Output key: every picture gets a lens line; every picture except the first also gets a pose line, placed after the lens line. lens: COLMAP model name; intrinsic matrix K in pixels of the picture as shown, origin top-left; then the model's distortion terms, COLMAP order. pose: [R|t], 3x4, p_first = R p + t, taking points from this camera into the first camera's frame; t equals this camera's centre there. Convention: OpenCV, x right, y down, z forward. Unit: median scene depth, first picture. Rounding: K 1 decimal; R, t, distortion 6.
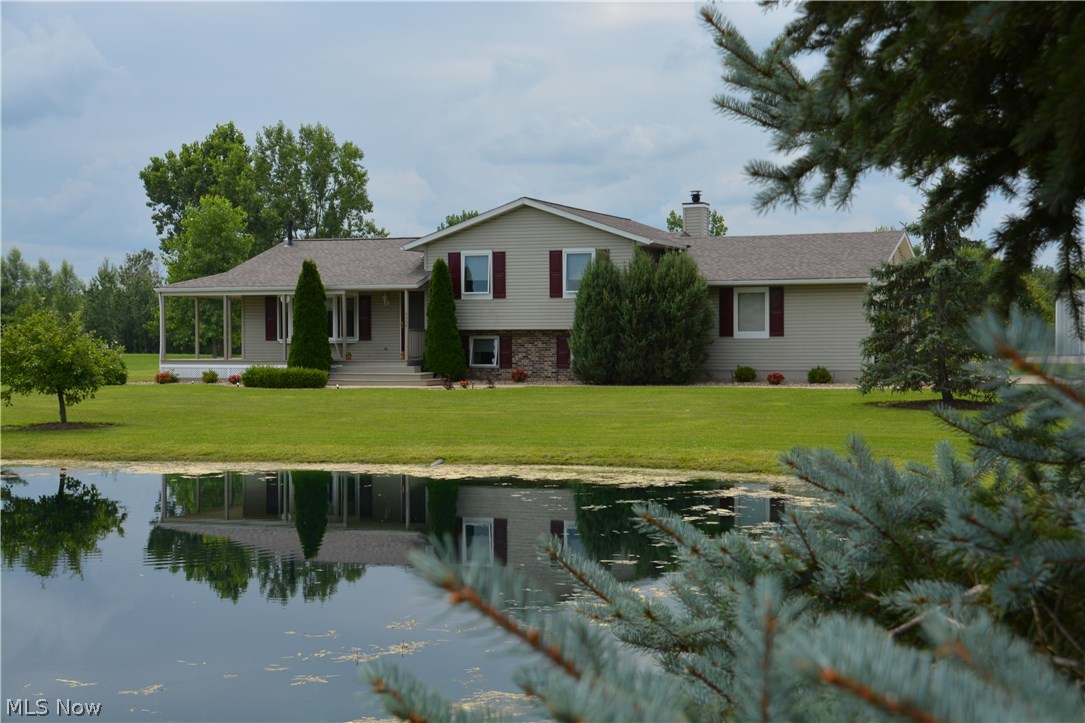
lens RADIAL K [[1579.5, 0, 542.5], [0, 1579.5, 361.5], [0, 0, 1]] dist [0.210657, -0.049254]
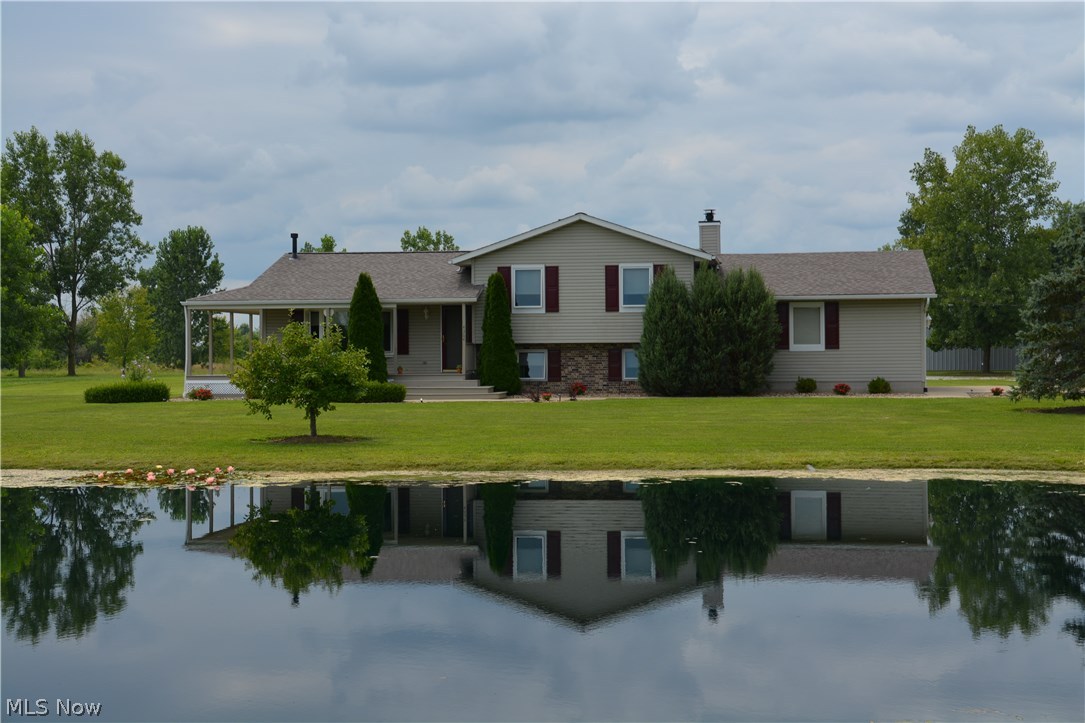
lens RADIAL K [[1579.5, 0, 542.5], [0, 1579.5, 361.5], [0, 0, 1]] dist [0.210657, -0.049254]
pose [[0.974453, -0.003523, 0.224564, -0.261498], [0.006507, 0.999900, -0.012545, 0.004120], [-0.224498, 0.013686, 0.974379, 0.018568]]
